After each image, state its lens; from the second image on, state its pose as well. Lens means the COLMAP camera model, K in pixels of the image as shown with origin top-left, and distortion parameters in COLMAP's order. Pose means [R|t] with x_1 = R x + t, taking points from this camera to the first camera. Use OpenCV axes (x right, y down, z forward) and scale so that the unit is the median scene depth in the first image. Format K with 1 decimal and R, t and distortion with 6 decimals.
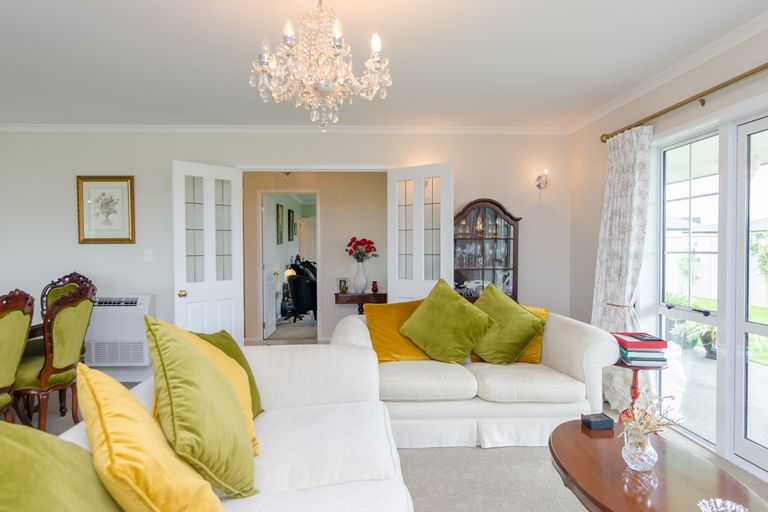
lens RADIAL K [[535.8, 0, 384.0], [0, 535.8, 256.0], [0, 0, 1]] dist [-0.000972, -0.000263]
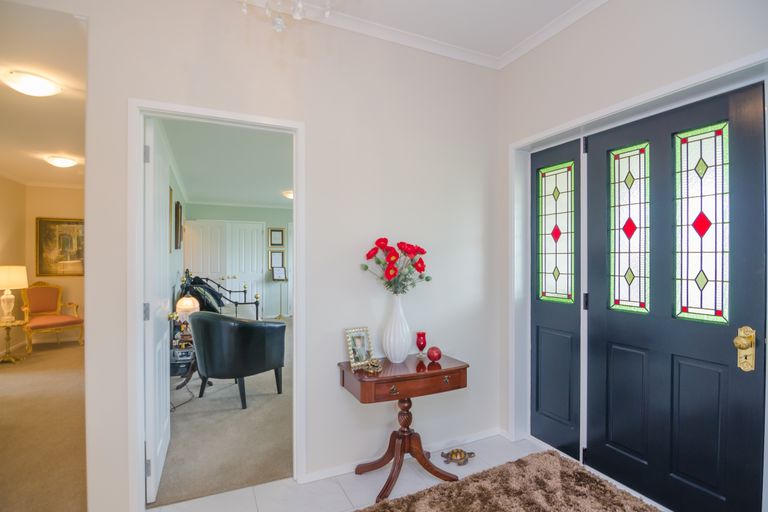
lens RADIAL K [[373.9, 0, 384.0], [0, 373.9, 256.0], [0, 0, 1]] dist [0.001112, 0.000199]
pose [[0.924035, 0.007598, 0.382232, -0.174106], [0.000863, 0.999759, -0.021958, -0.013139], [-0.382306, 0.020620, 0.923806, 0.709658]]
